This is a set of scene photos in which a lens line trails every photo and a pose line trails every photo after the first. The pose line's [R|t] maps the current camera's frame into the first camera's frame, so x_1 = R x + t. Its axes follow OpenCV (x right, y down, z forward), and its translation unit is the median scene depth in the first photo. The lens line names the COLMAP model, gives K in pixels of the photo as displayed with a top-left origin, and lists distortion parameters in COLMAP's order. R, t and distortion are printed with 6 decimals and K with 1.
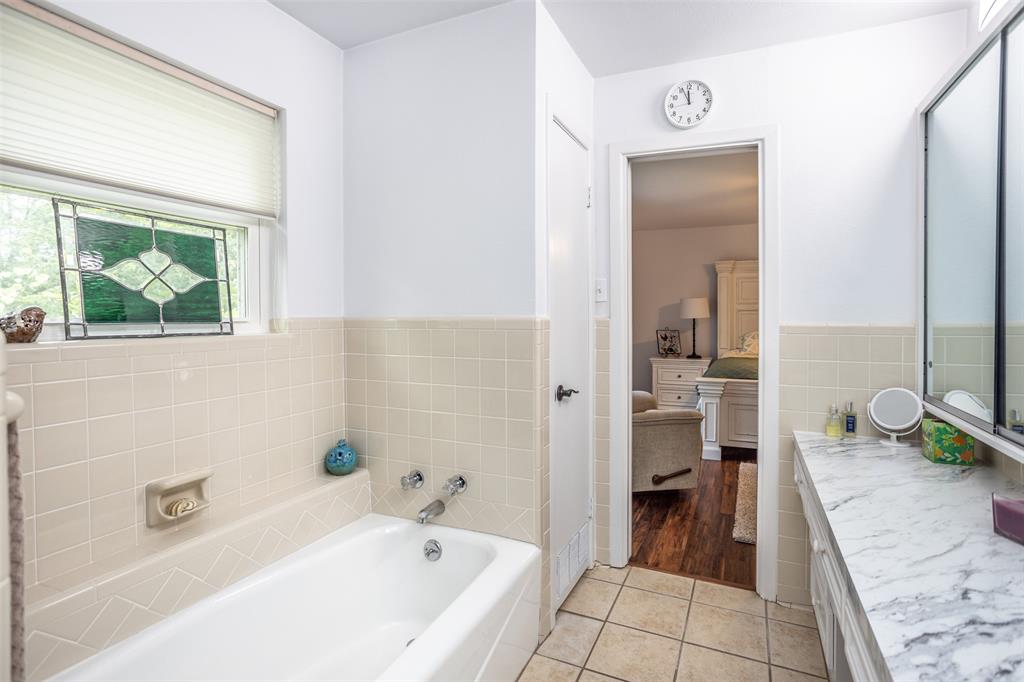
lens RADIAL K [[503.7, 0, 520.5], [0, 503.7, 334.6], [0, 0, 1]] dist [-0.050820, 0.035522]
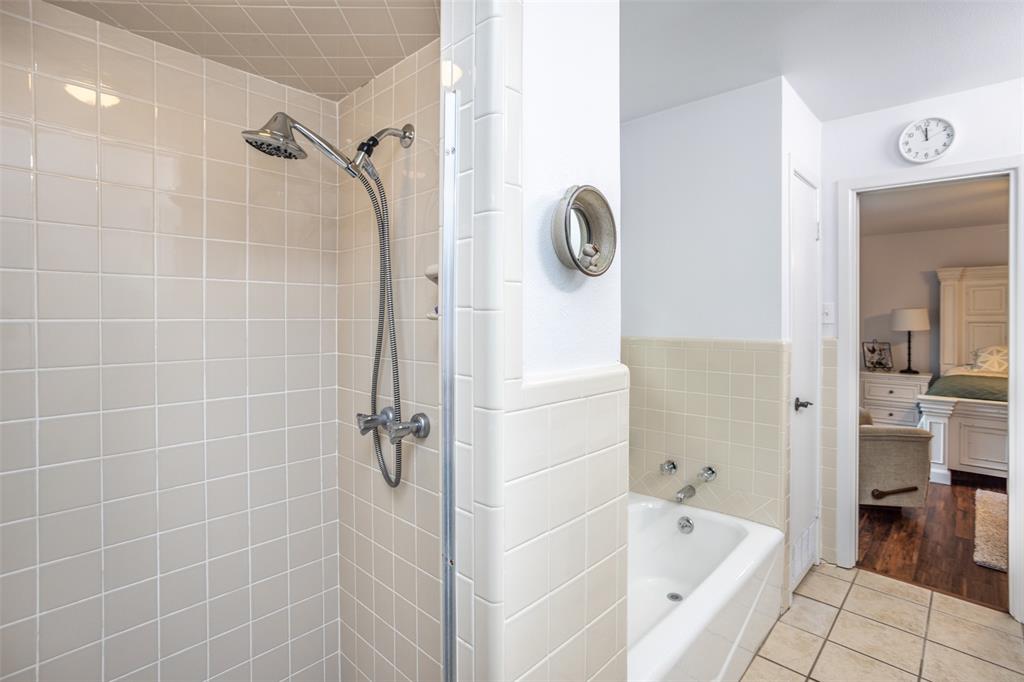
lens RADIAL K [[497.6, 0, 514.2], [0, 497.6, 329.2], [0, 0, 1]] dist [-0.041045, 0.020265]
pose [[0.946695, 0.008560, -0.322017, -0.147567], [-0.014395, 0.999772, -0.015744, -0.026084], [0.321809, 0.019540, 0.946603, -0.248991]]
